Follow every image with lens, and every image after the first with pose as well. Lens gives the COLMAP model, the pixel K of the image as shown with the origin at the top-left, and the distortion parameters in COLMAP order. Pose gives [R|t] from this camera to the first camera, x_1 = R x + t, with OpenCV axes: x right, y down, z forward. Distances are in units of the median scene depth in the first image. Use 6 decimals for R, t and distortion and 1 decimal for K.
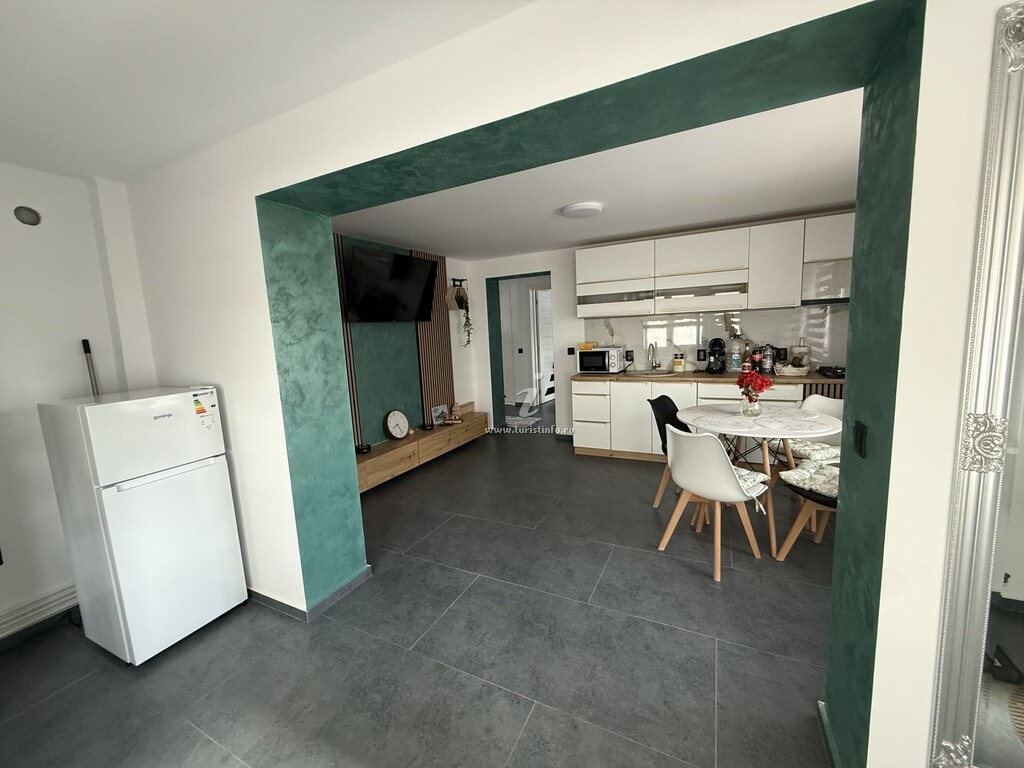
lens RADIAL K [[408.4, 0, 512.8], [0, 408.4, 383.7], [0, 0, 1]] dist [-0.000068, 0.000605]
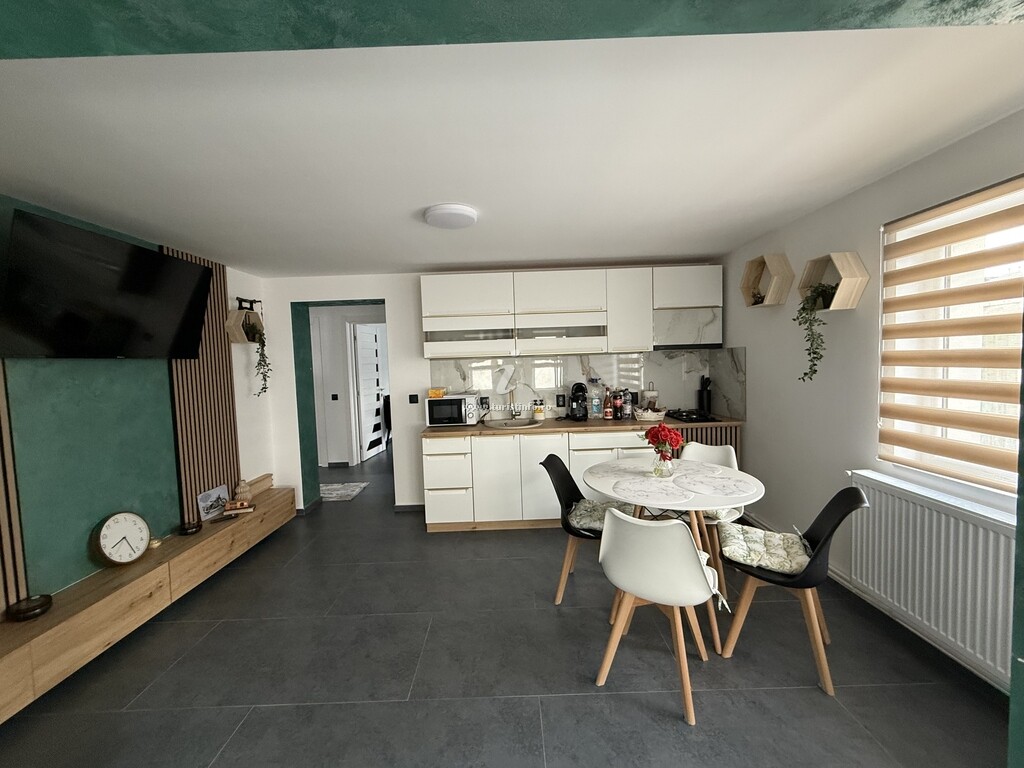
lens RADIAL K [[408.4, 0, 510.3], [0, 408.4, 384.5], [0, 0, 1]] dist [-0.000068, 0.000605]
pose [[0.894474, -0.008434, 0.447040, -0.053121], [0.051228, 0.995171, -0.083725, -0.035774], [-0.444175, 0.097791, 0.890587, 0.229852]]
